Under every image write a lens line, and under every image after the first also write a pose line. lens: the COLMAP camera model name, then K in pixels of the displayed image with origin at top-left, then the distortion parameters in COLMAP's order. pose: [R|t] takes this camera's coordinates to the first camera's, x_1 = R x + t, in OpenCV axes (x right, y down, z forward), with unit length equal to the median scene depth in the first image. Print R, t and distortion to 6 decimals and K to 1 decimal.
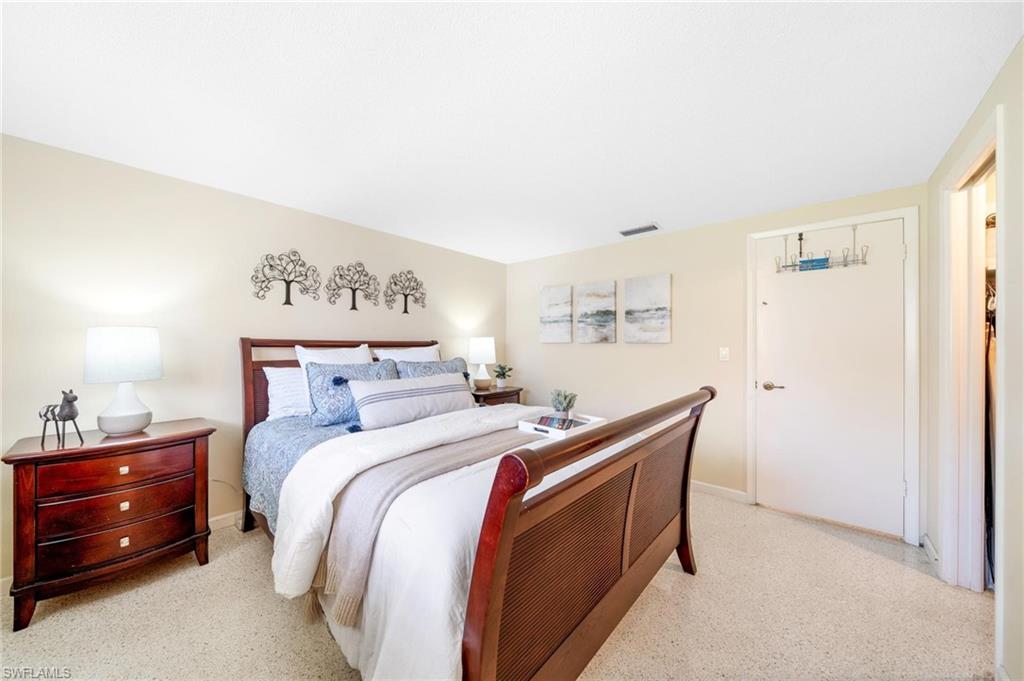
lens RADIAL K [[353.2, 0, 488.2], [0, 353.2, 347.0], [0, 0, 1]] dist [-0.007047, 0.000139]
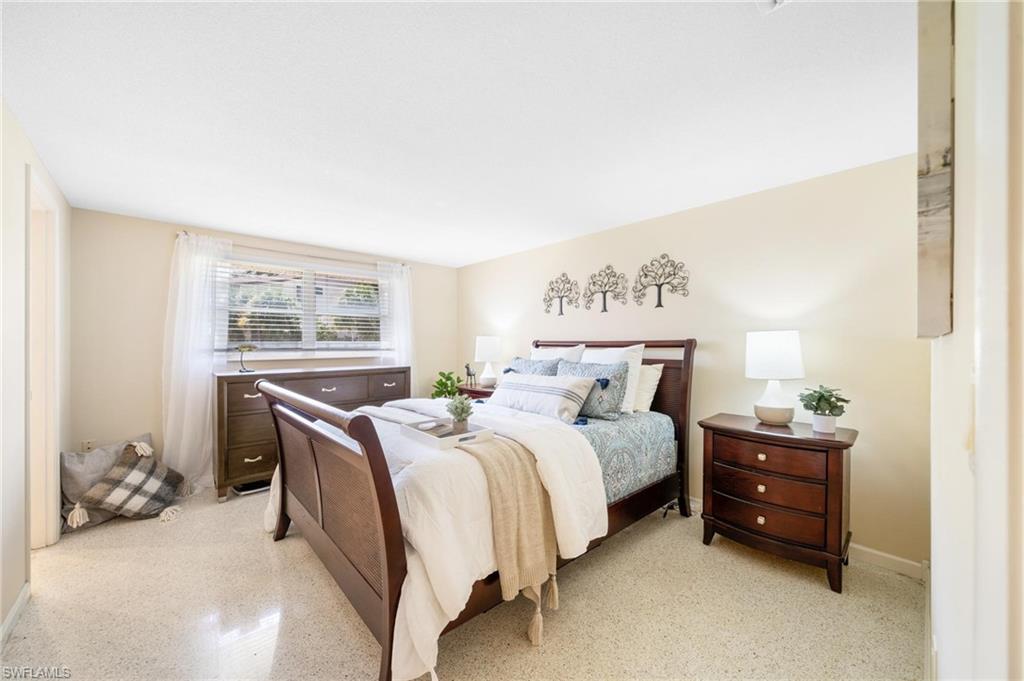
lens RADIAL K [[387.8, 0, 512.0], [0, 387.8, 341.2], [0, 0, 1]] dist [-0.001774, -0.000935]
pose [[-0.080017, -0.011295, -0.996730, 0.739898], [-0.007471, 0.999915, -0.010731, -0.003345], [0.996766, 0.006588, -0.080094, 0.767344]]
